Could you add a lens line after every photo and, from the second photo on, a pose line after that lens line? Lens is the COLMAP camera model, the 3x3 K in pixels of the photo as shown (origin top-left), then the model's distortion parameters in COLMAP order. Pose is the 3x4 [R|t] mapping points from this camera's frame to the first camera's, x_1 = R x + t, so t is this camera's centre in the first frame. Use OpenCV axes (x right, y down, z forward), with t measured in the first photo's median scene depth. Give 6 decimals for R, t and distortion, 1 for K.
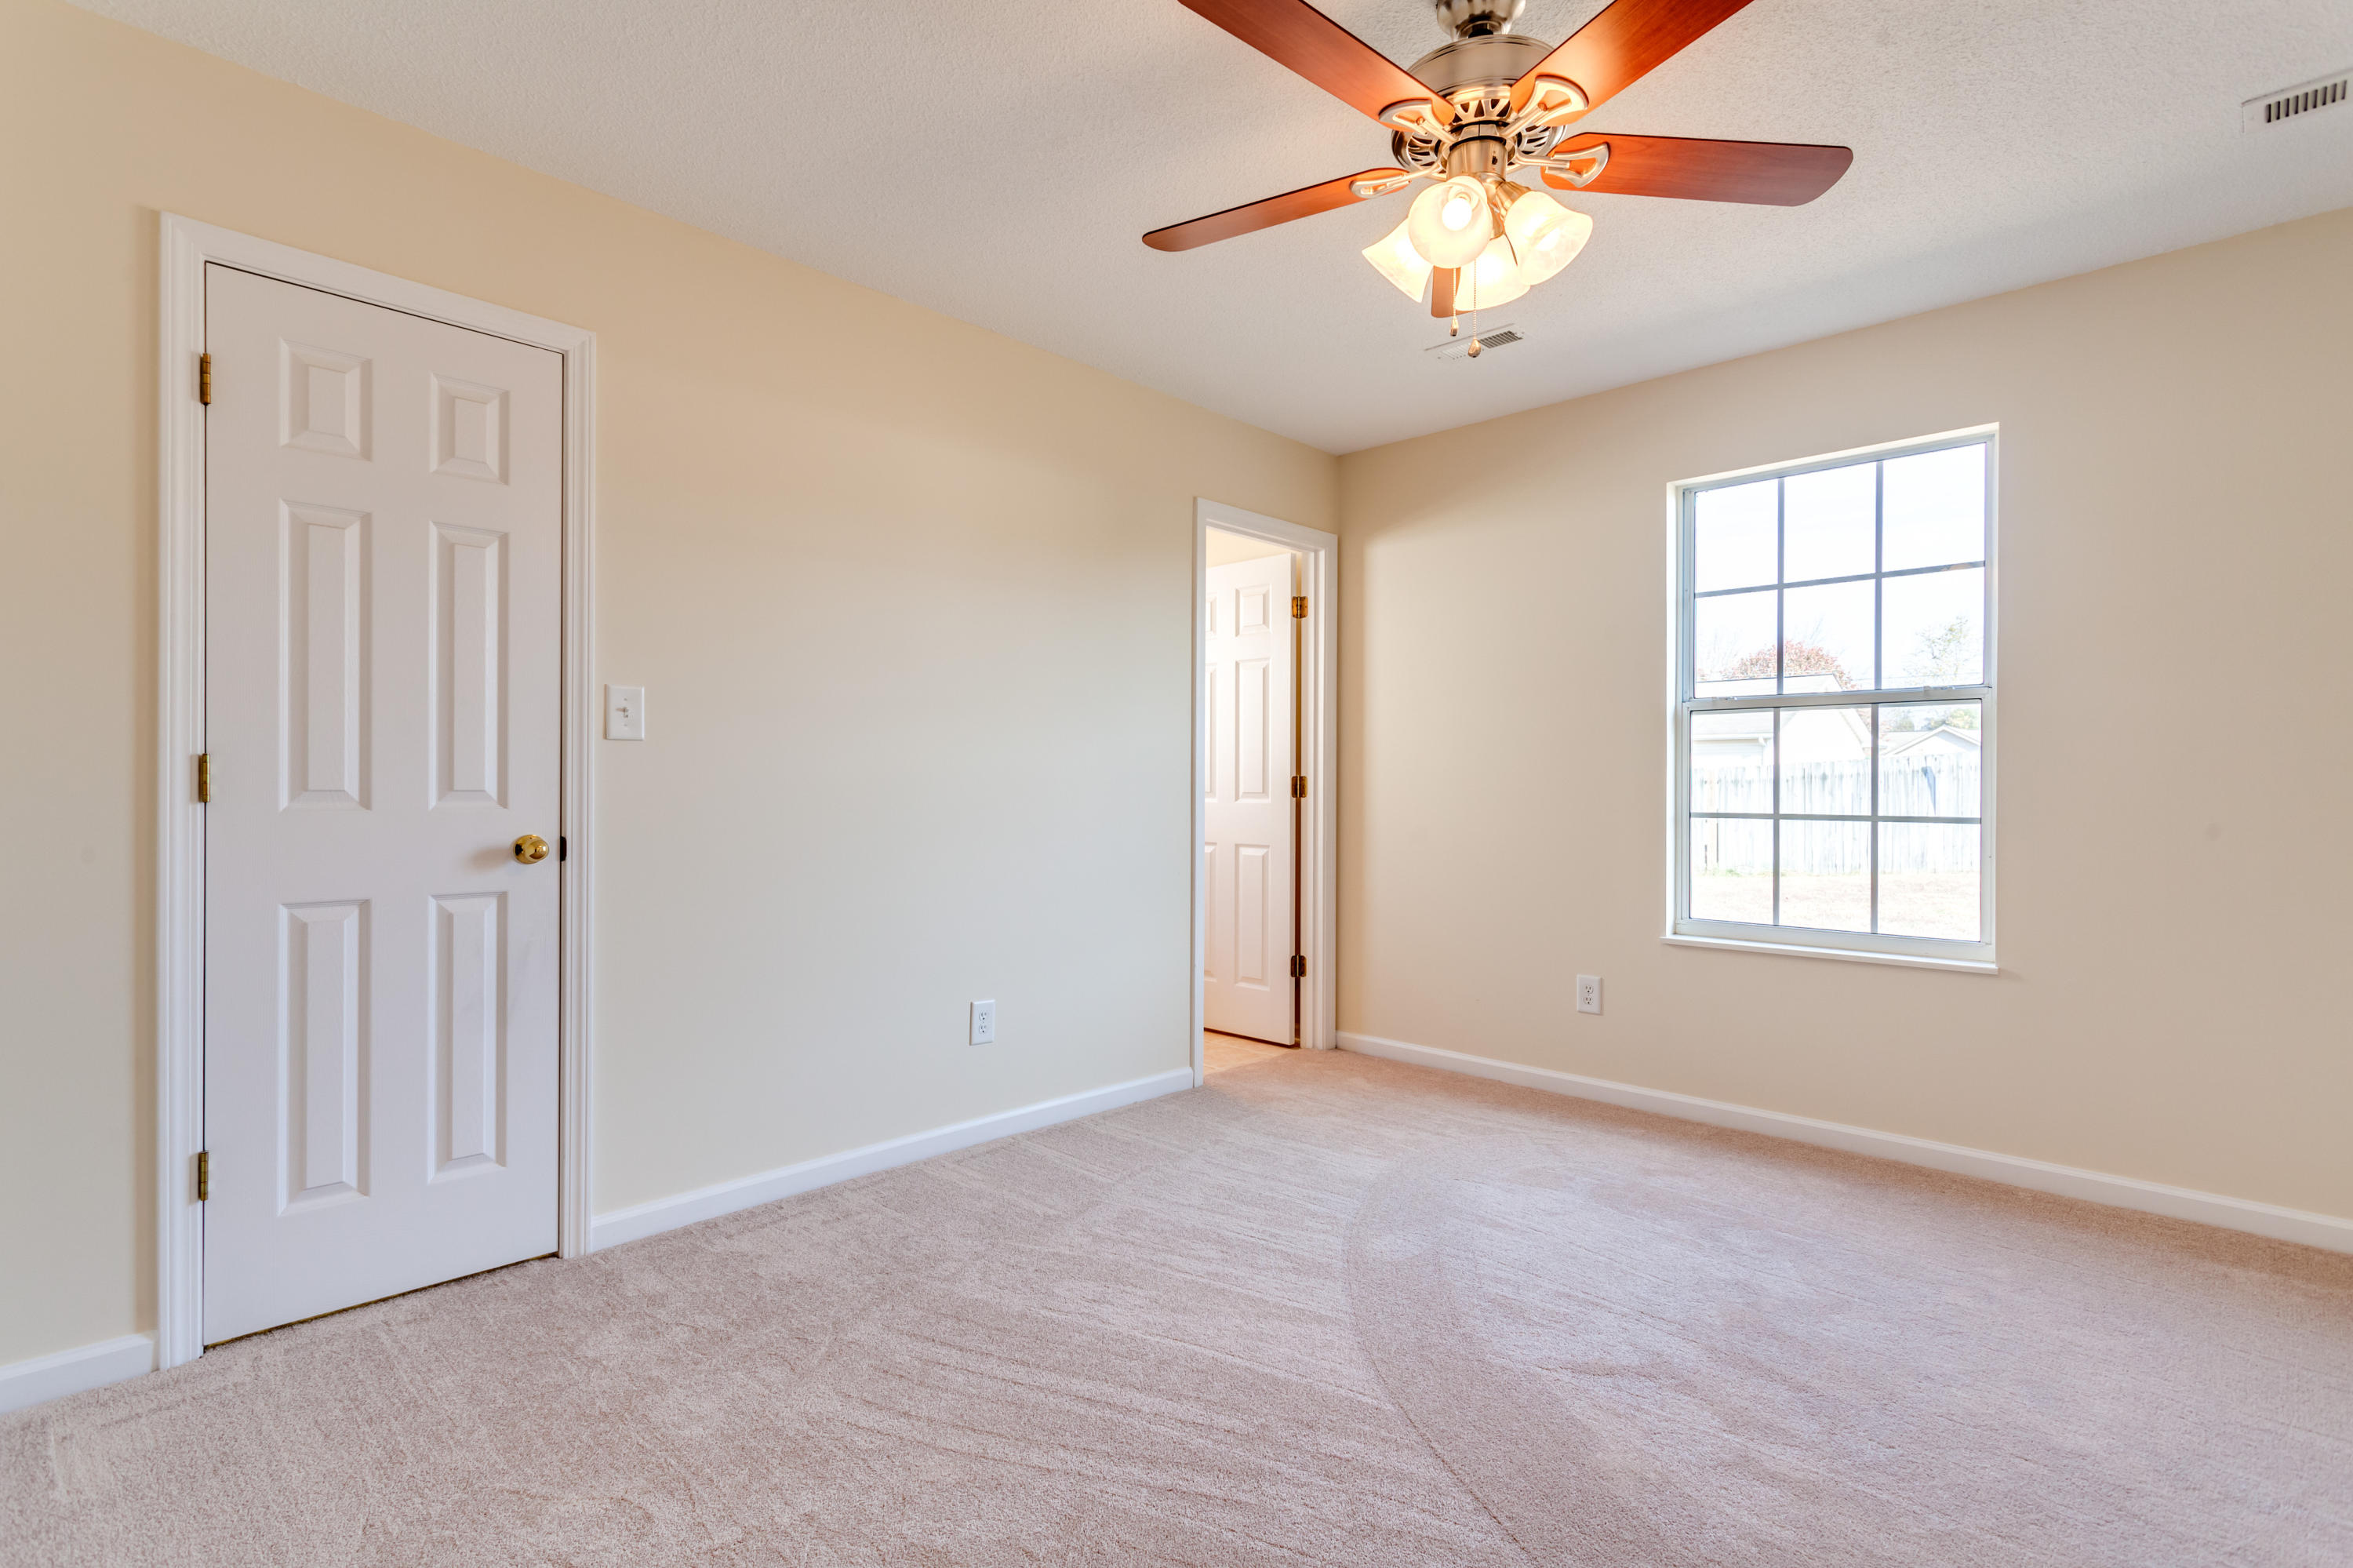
lens RADIAL K [[1144.5, 0, 1158.0], [0, 1144.5, 792.9], [0, 0, 1]] dist [0.001050, 0.002095]
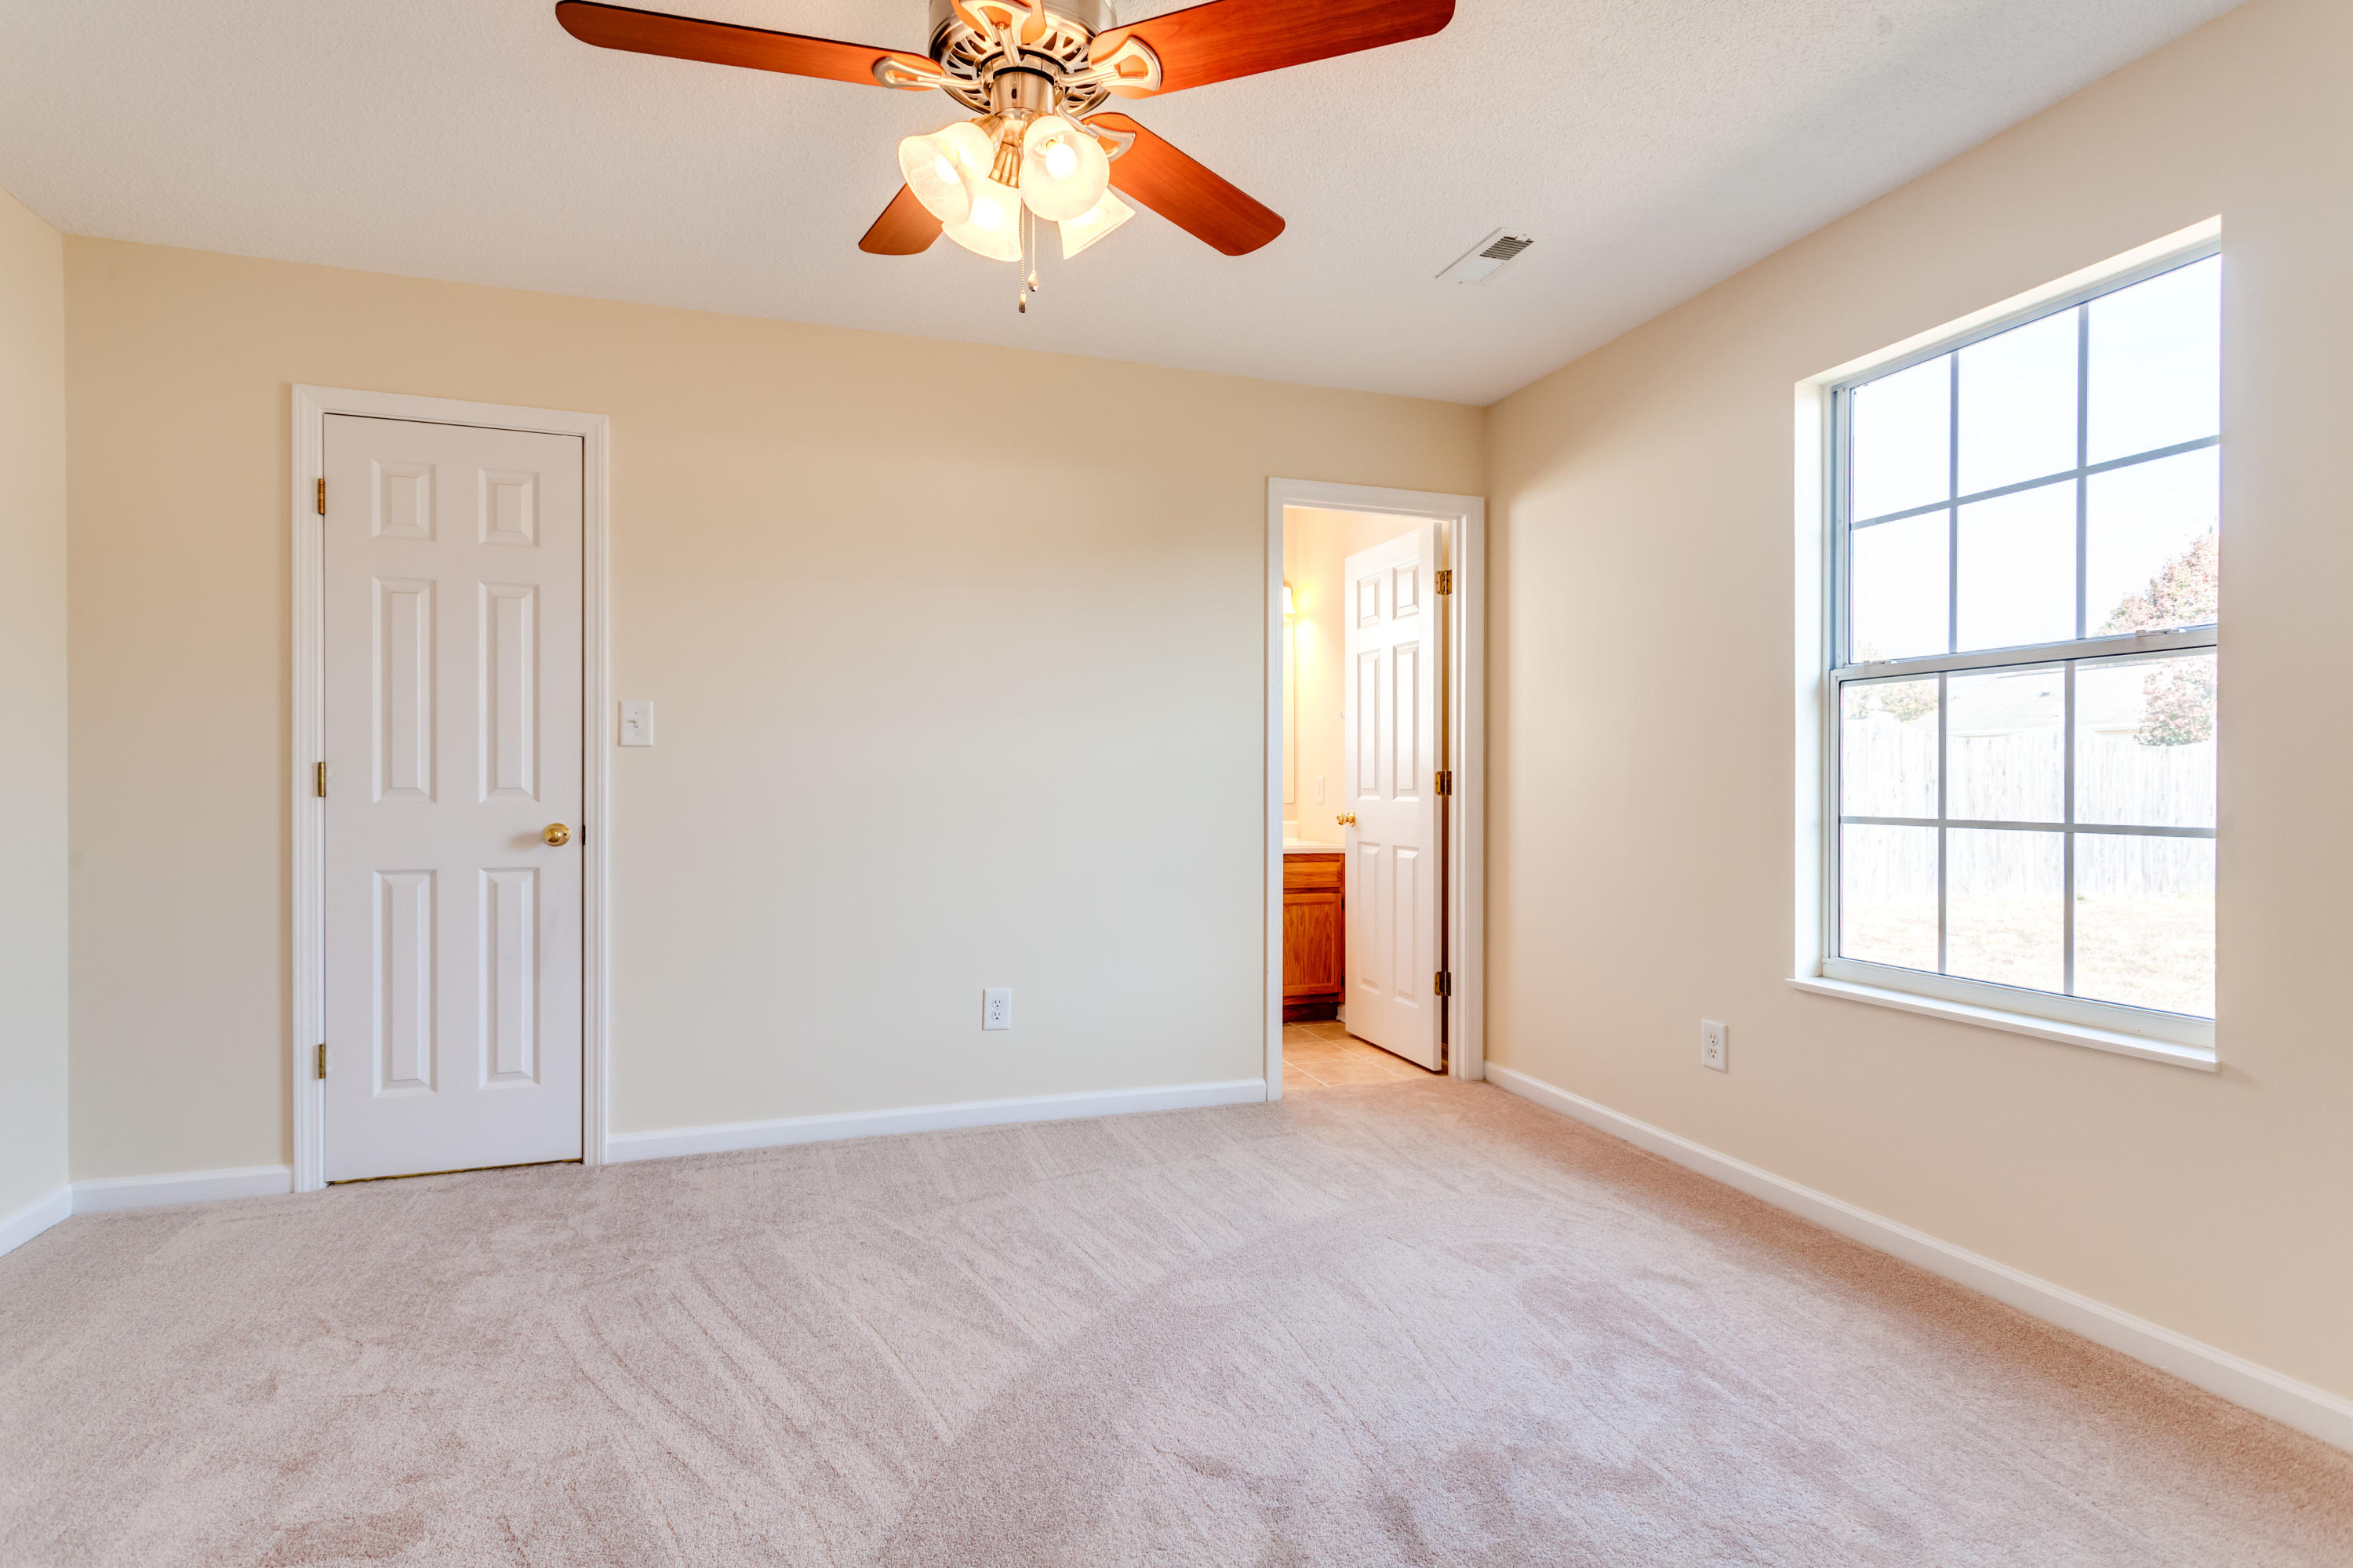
lens RADIAL K [[1144.5, 0, 1159.2], [0, 1144.5, 789.6], [0, 0, 1]] dist [0.001050, 0.002095]
pose [[0.888102, 0.000456, -0.459646, 0.564060], [-0.000342, 1.000000, 0.000330, -0.000909], [0.459646, -0.000136, 0.888102, 0.171204]]
